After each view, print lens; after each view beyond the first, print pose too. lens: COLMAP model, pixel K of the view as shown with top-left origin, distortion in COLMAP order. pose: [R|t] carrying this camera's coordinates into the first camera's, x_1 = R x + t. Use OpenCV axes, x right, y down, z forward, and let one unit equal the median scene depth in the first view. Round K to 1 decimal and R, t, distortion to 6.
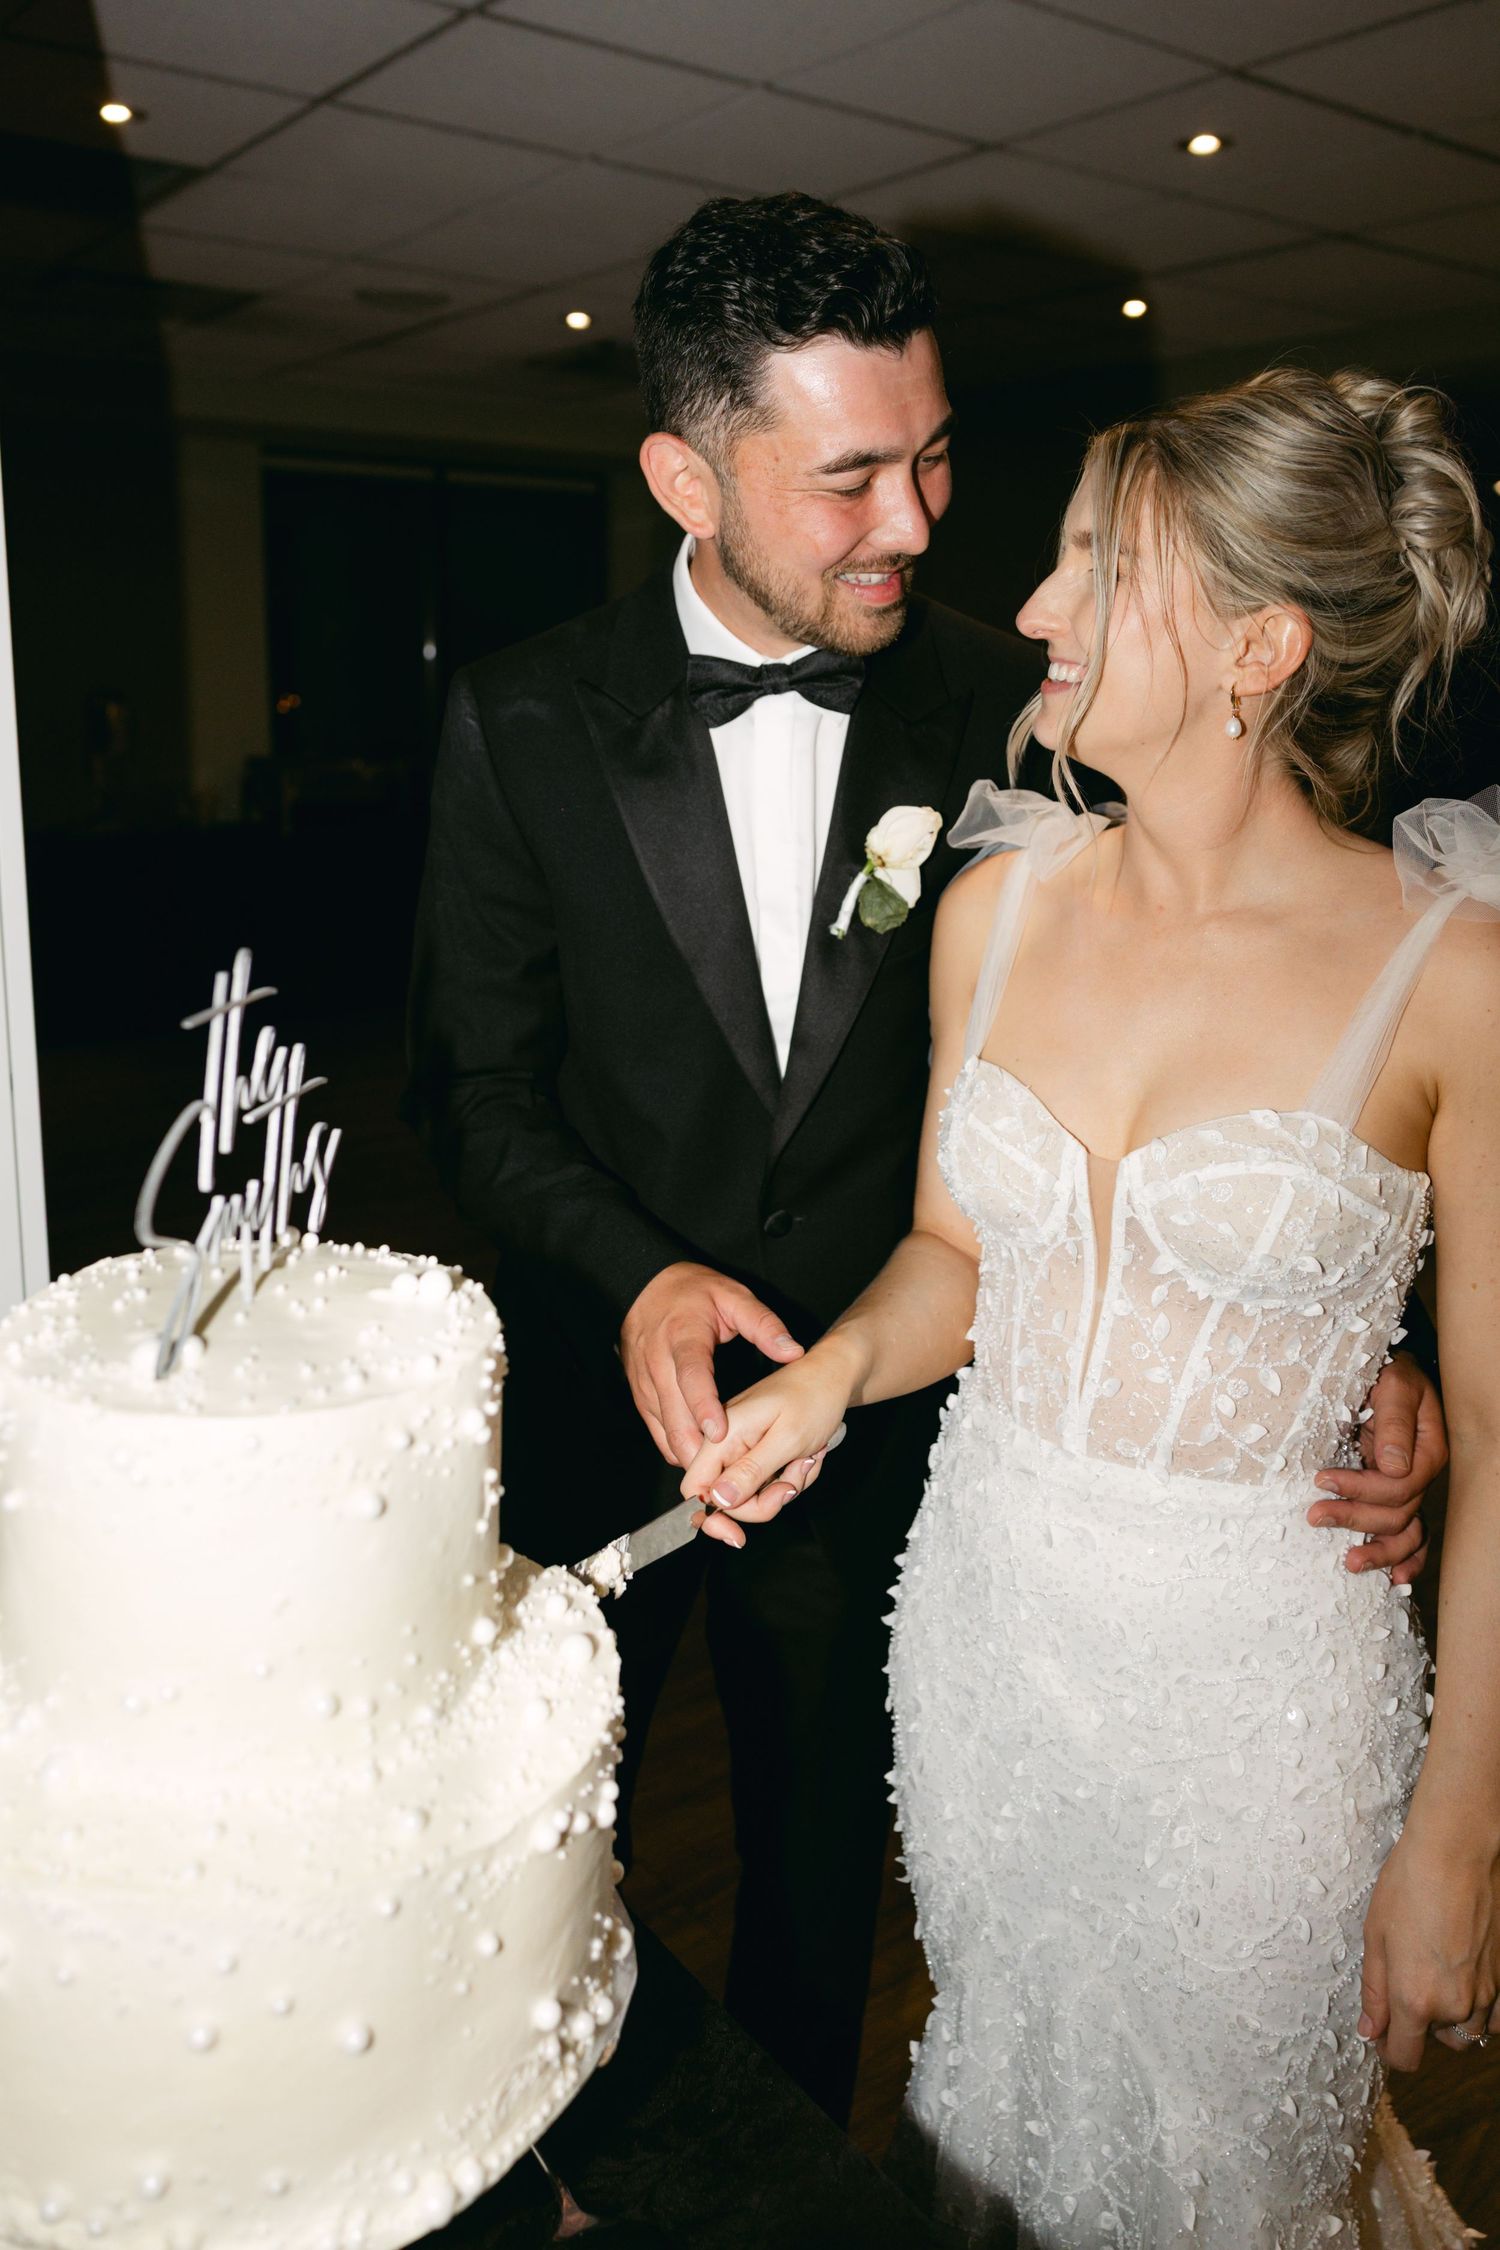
lens RADIAL K [[1489.1, 0, 698.4], [0, 1489.1, 1133.2], [0, 0, 1]] dist [0.000682, 0.005548]
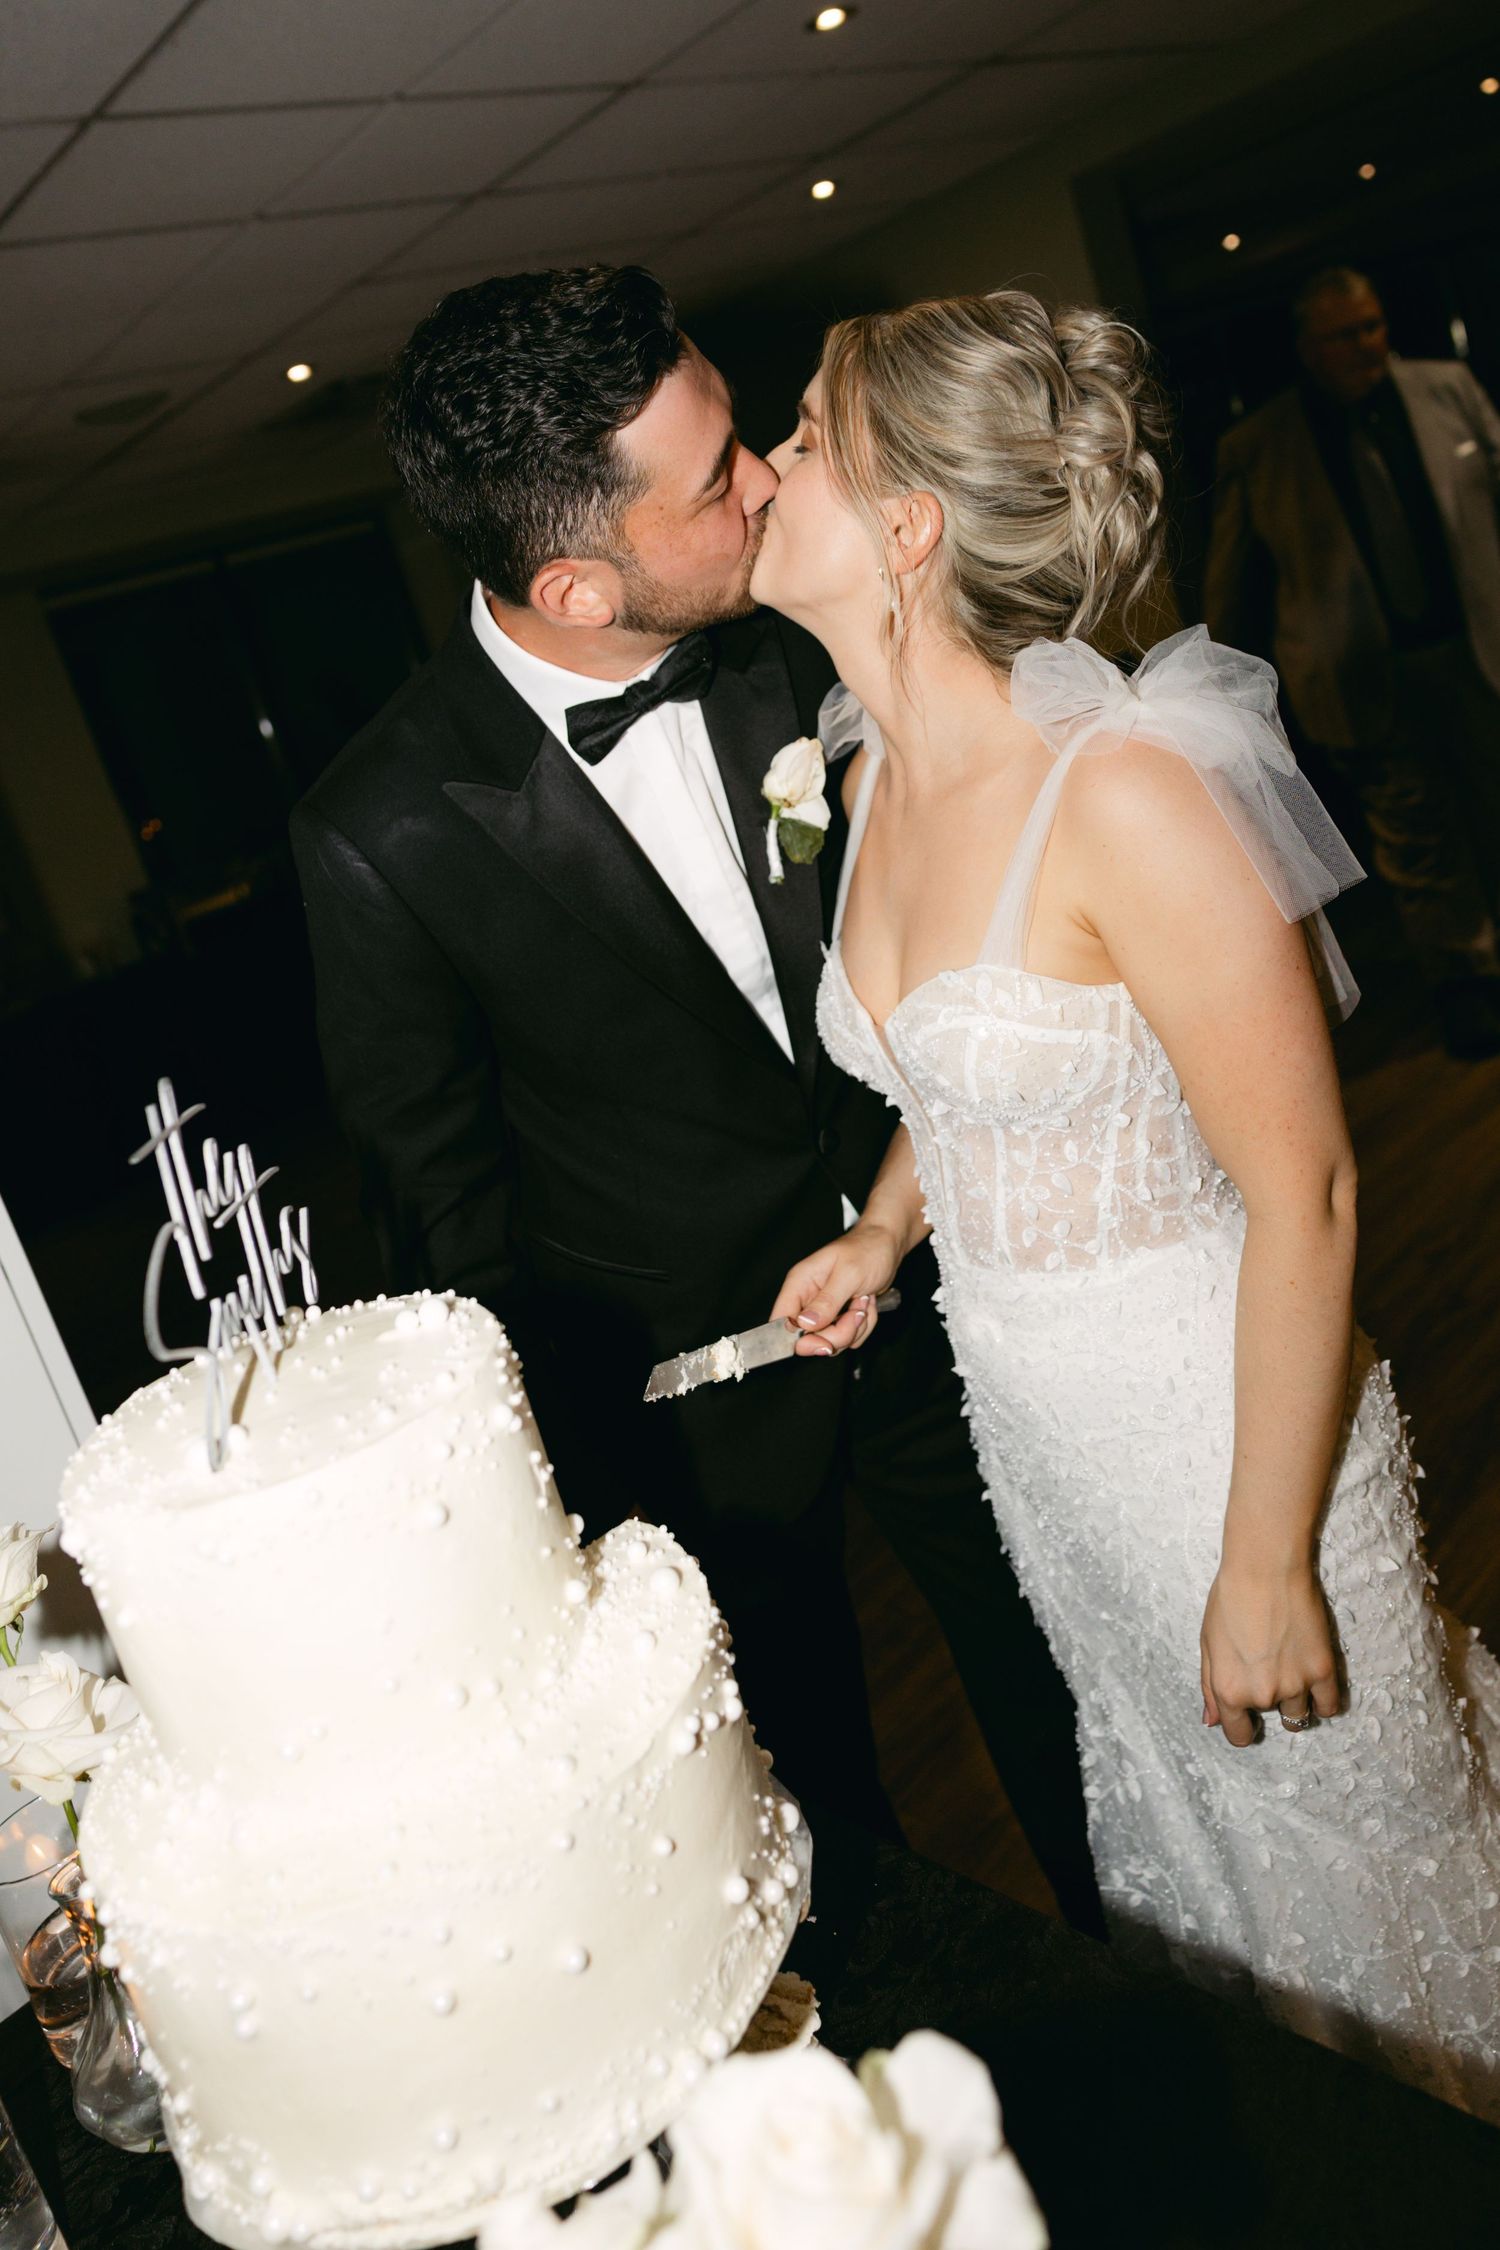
lens RADIAL K [[1492.5, 0, 750.0], [0, 1492.5, 1125.0], [0, 0, 1]] dist [0.002511, 0.001733]
pose [[0.945305, -0.324614, 0.031999, 0.056010], [0.323921, 0.945753, 0.025028, 0.020410], [-0.038388, -0.013294, 0.999174, -0.110741]]
